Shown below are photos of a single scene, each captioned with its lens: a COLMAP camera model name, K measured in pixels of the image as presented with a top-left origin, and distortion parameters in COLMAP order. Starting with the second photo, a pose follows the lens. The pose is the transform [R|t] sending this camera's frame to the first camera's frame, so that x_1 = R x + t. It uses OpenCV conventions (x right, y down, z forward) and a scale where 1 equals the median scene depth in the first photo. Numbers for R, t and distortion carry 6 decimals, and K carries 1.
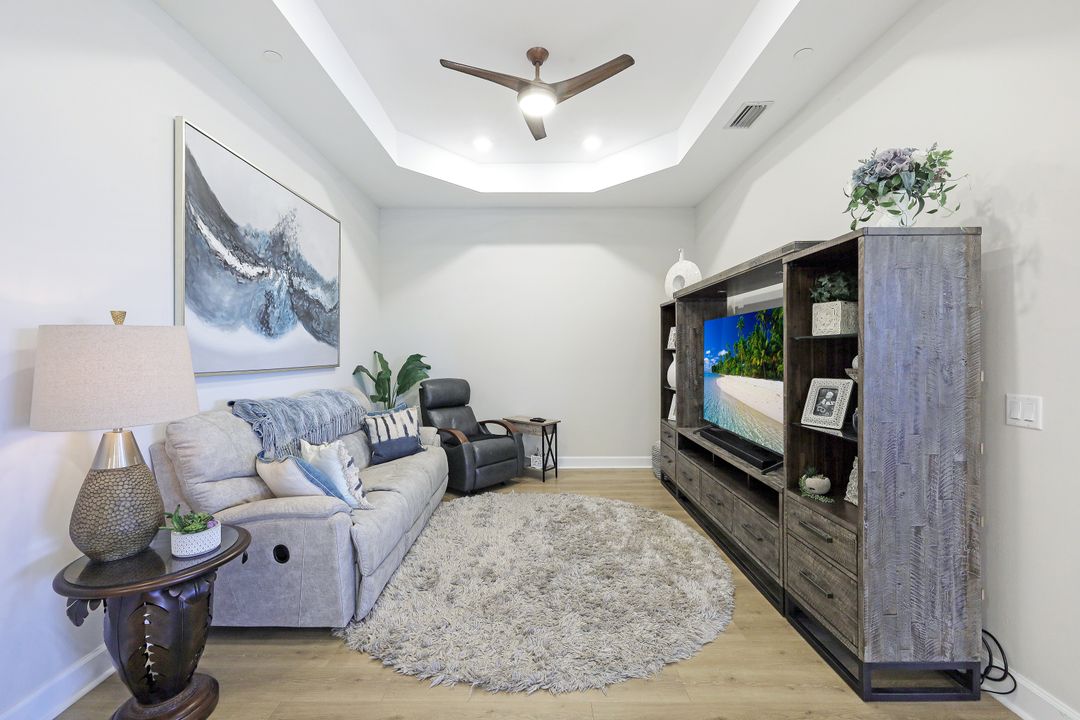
lens RADIAL K [[444.8, 0, 534.3], [0, 444.8, 356.7], [0, 0, 1]] dist [0.001548, 0.000038]
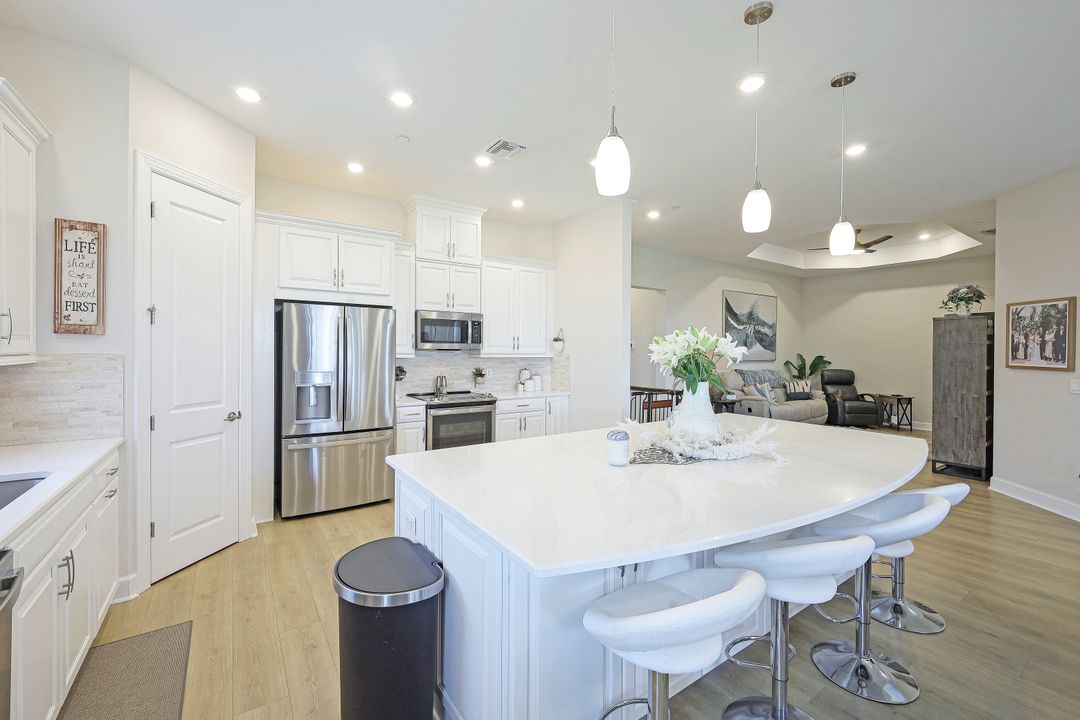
lens RADIAL K [[444.8, 0, 532.9], [0, 444.8, 350.4], [0, 0, 1]] dist [0.001548, 0.000038]
pose [[0.557624, 0.007562, -0.830059, 0.850535], [-0.014168, 0.999900, -0.000409, -0.012355], [0.829973, 0.011988, 0.557675, -1.459759]]
